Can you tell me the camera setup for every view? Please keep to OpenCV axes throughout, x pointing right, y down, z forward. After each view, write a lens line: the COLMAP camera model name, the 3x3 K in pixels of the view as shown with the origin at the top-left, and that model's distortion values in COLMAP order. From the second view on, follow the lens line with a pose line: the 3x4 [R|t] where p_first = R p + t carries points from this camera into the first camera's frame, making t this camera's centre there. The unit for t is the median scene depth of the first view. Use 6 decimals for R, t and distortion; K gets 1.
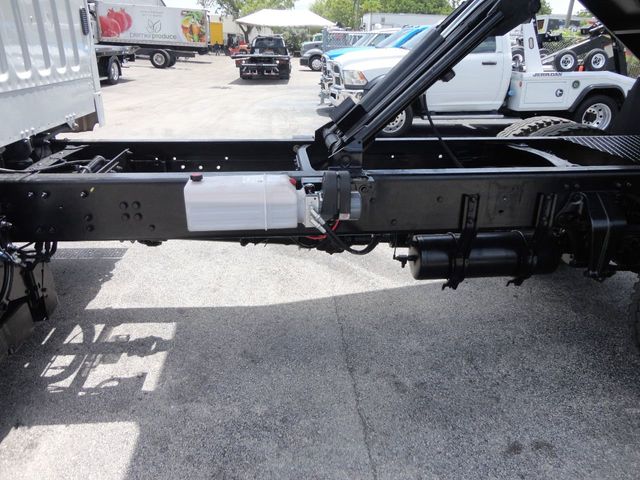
lens RADIAL K [[464.2, 0, 321.1], [0, 464.2, 243.7], [0, 0, 1]] dist [-0.009709, 0.005880]
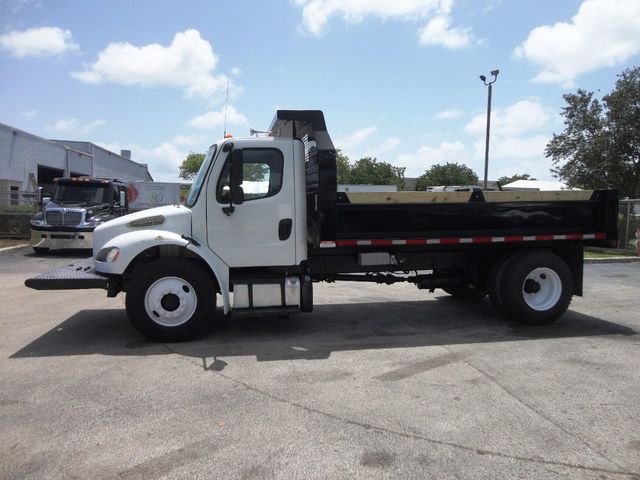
lens RADIAL K [[464.2, 0, 322.6], [0, 464.2, 240.7], [0, 0, 1]] dist [-0.009709, 0.005880]
pose [[0.995599, -0.027929, 0.089457, -0.527045], [0.055530, 0.944749, -0.323056, 0.552547], [-0.075492, 0.326602, 0.942142, -1.452190]]
